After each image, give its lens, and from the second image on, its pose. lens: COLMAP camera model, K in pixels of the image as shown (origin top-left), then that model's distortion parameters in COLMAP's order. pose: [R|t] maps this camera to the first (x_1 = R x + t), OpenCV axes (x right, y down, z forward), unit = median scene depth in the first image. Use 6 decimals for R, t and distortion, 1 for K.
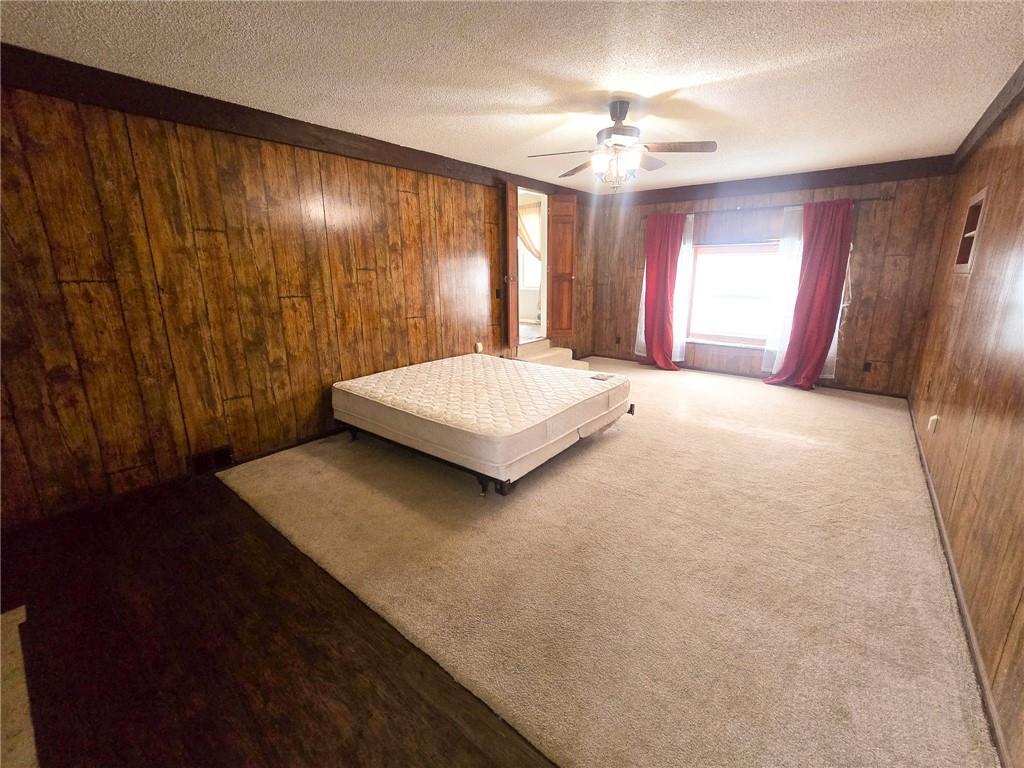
lens RADIAL K [[428.5, 0, 535.7], [0, 428.5, 382.0], [0, 0, 1]] dist [-0.023387, 0.000069]
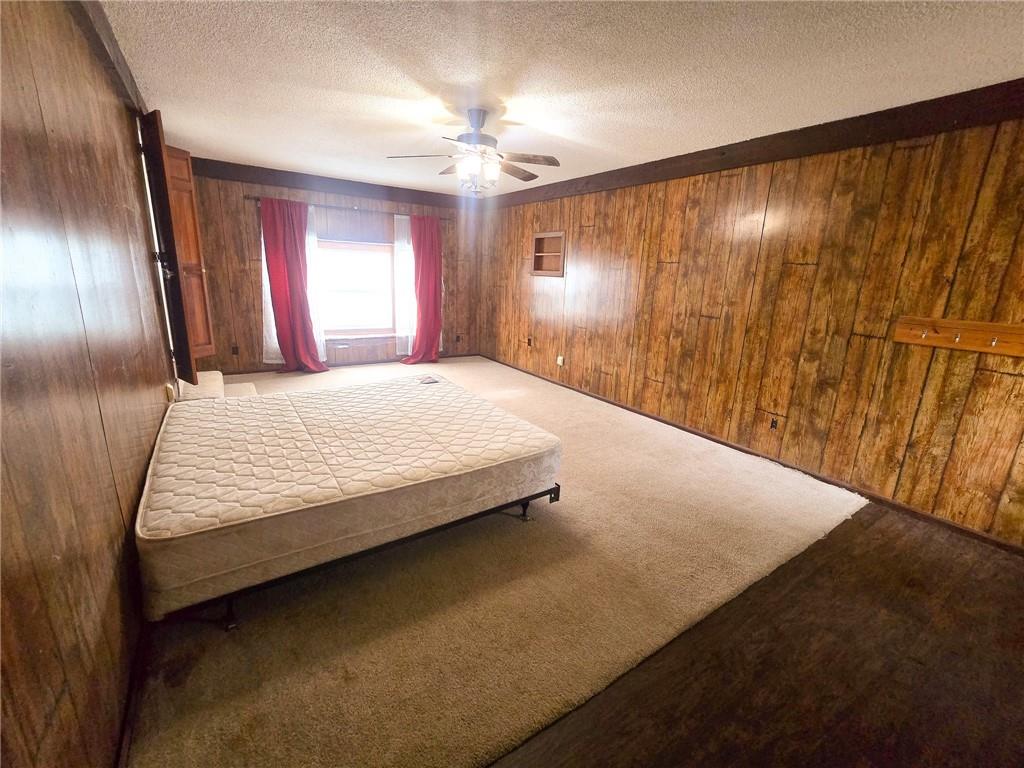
lens RADIAL K [[436.5, 0, 513.9], [0, 436.5, 369.5], [0, 0, 1]] dist [-0.003655, 0.000486]
pose [[-0.997382, -0.053910, 0.048193, -0.000200], [0.025407, -0.885237, -0.464447, 0.348284], [0.067700, -0.462006, 0.884289, 0.086587]]
